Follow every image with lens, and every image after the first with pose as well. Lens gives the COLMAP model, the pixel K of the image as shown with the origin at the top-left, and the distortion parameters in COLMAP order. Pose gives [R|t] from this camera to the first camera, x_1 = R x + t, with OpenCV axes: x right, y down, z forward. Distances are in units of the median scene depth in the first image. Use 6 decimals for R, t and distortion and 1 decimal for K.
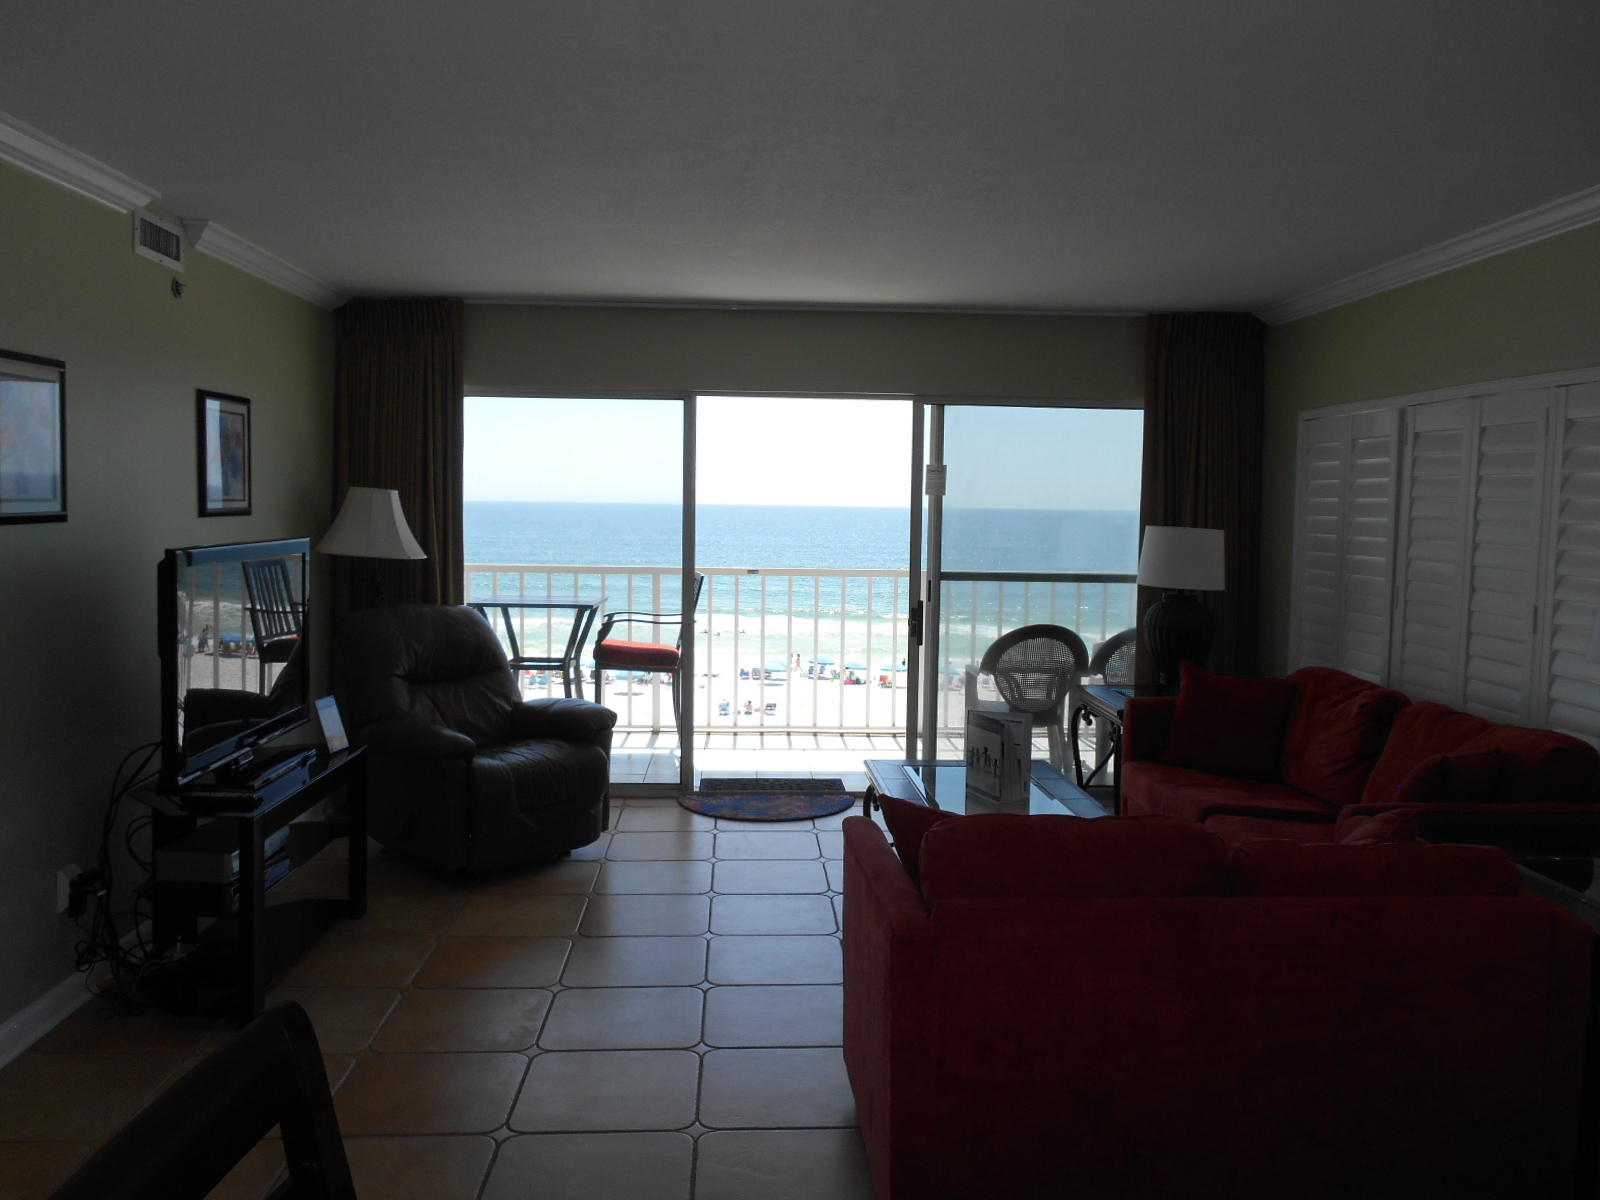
lens RADIAL K [[1249.9, 0, 795.0], [0, 1249.9, 596.8], [0, 0, 1]] dist [-0.030346, 0.021426]
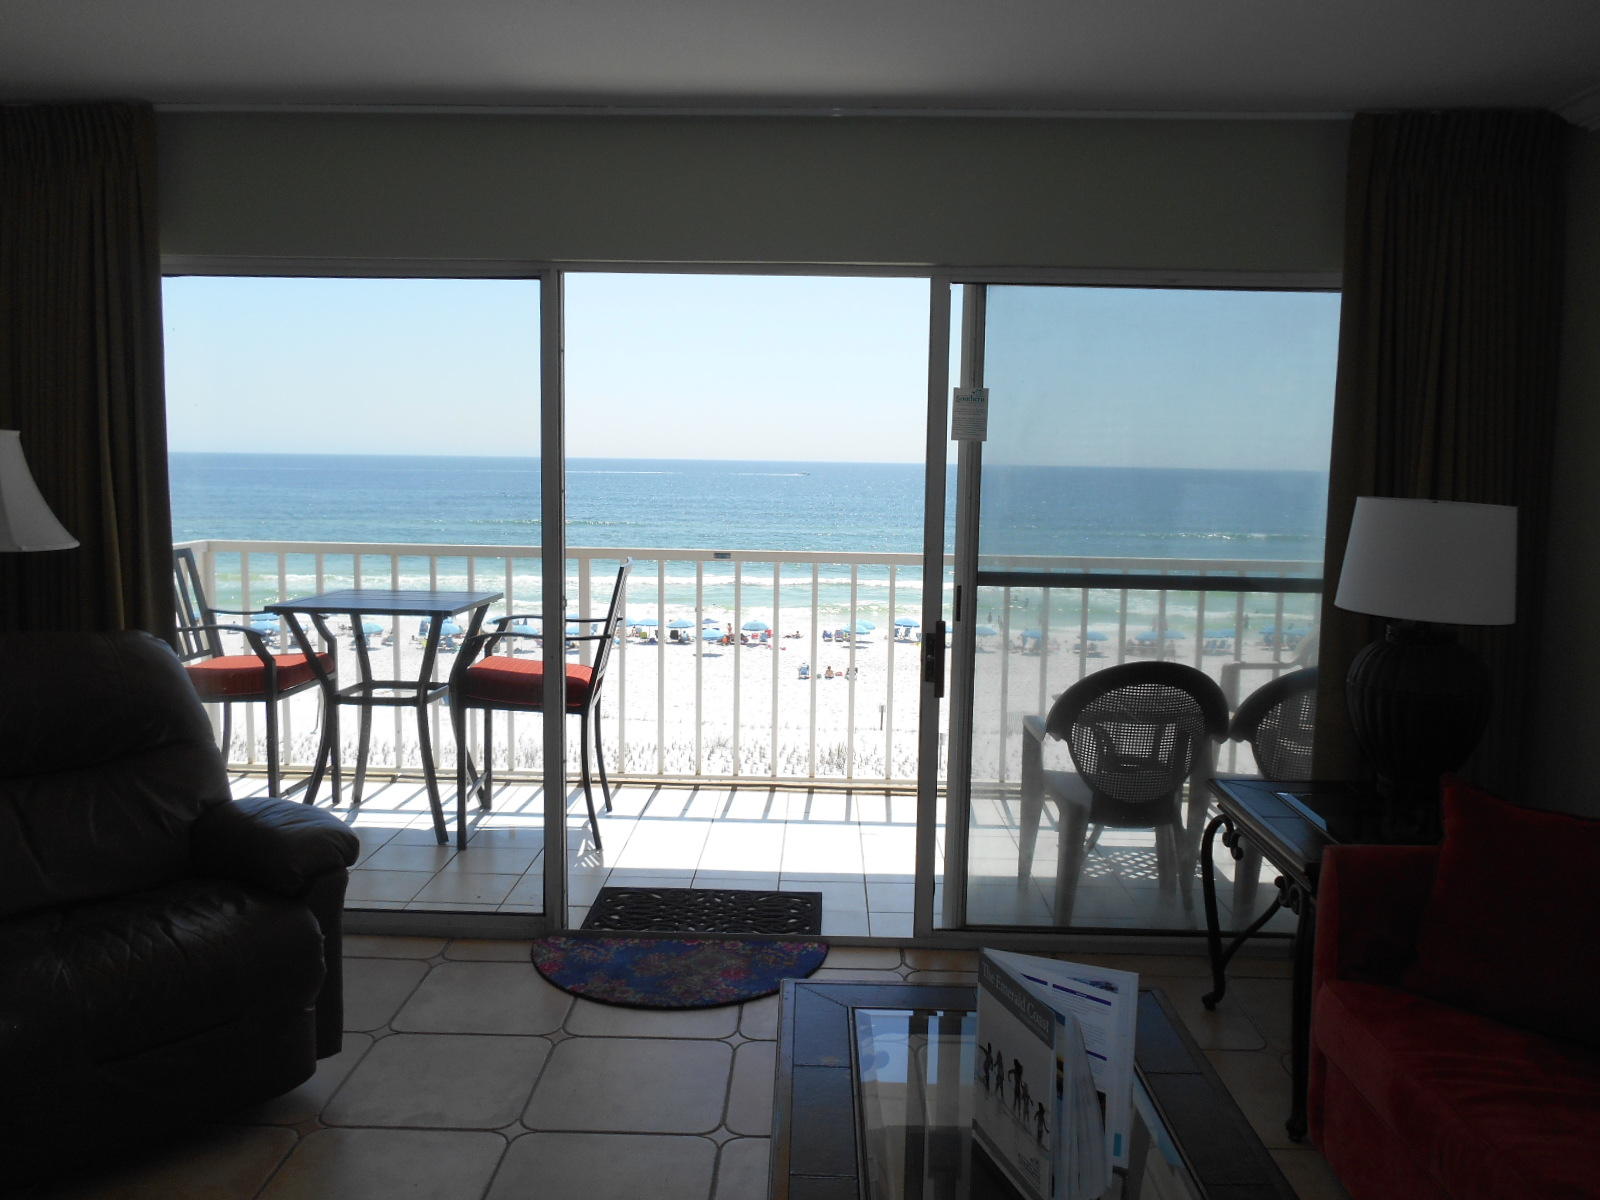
lens RADIAL K [[1249.9, 0, 796.3], [0, 1249.9, 602.7], [0, 0, 1]] dist [-0.030346, 0.021426]
pose [[0.997482, 0.010579, -0.070130, 0.074064], [-0.007910, 0.999238, 0.038225, -0.027671], [0.070481, -0.037574, 0.996805, 0.412399]]
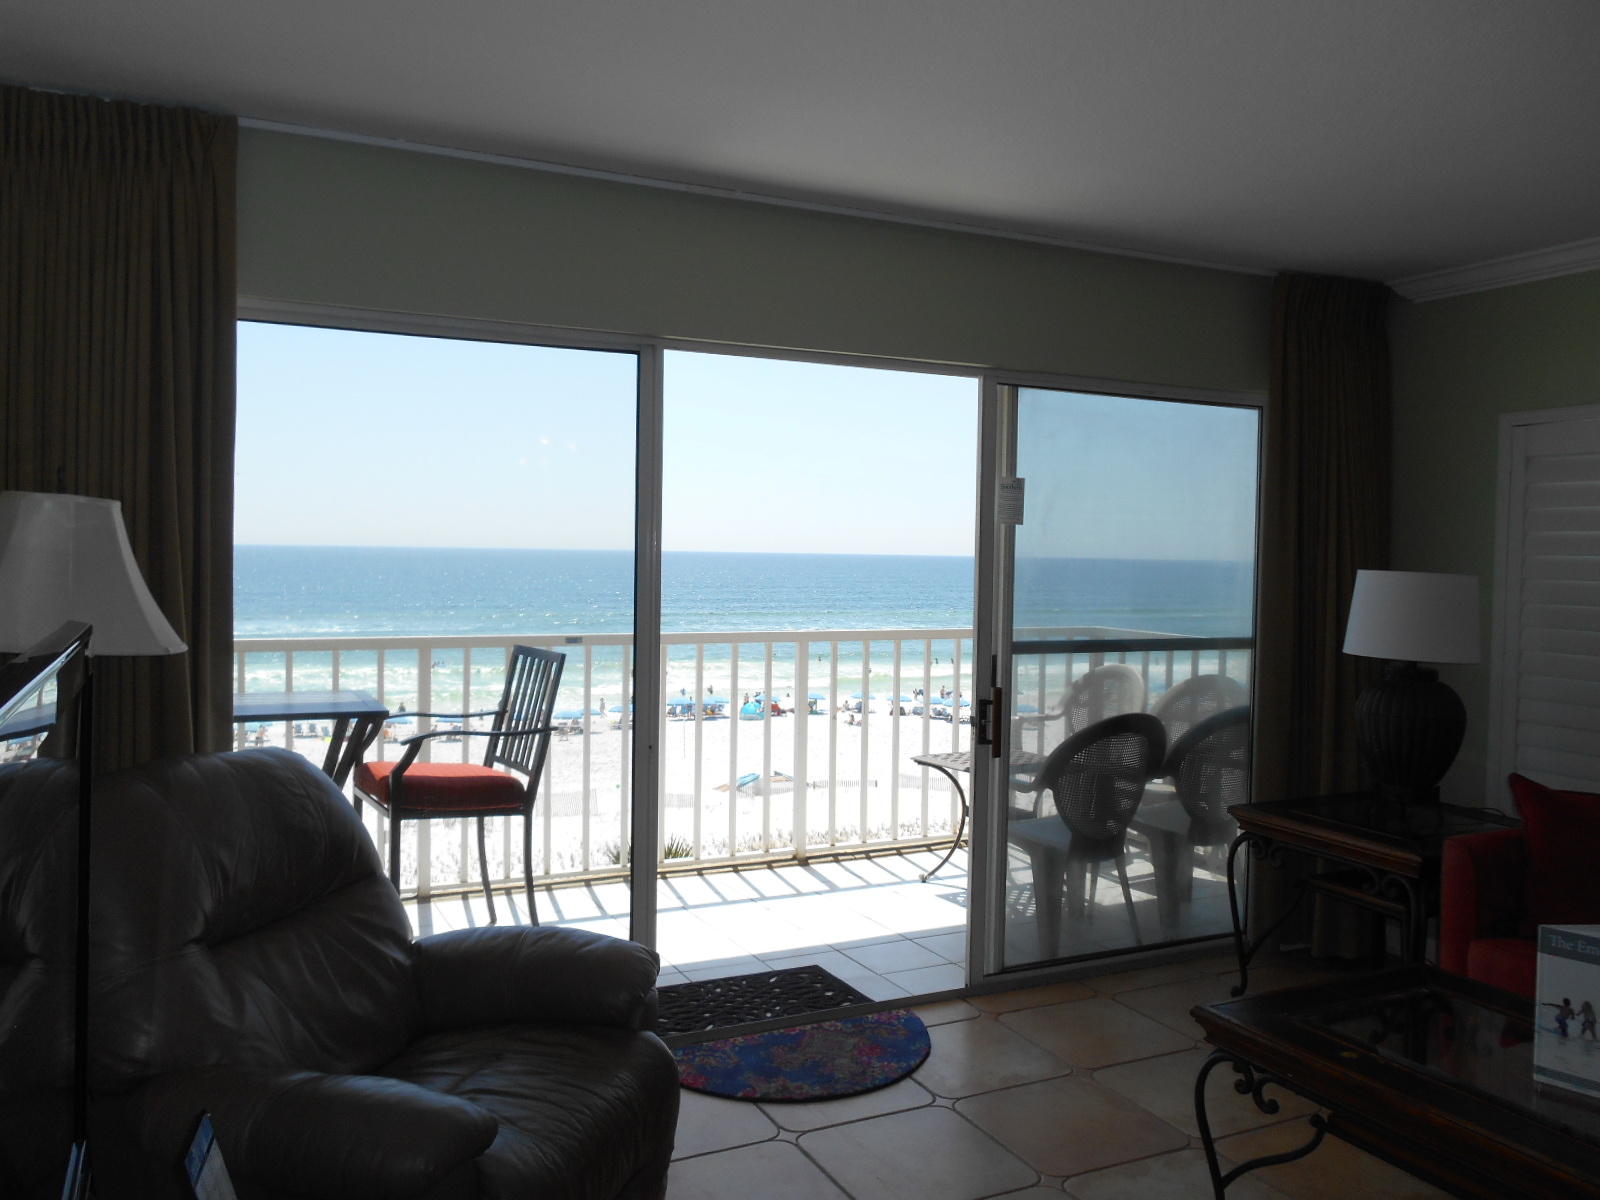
lens RADIAL K [[1249.9, 0, 758.8], [0, 1249.9, 594.5], [0, 0, 1]] dist [-0.030346, 0.021426]
pose [[0.921520, -0.013729, 0.388089, -0.258835], [0.026262, 0.999290, -0.027010, -0.031327], [-0.387443, 0.035083, 0.921226, 0.456401]]
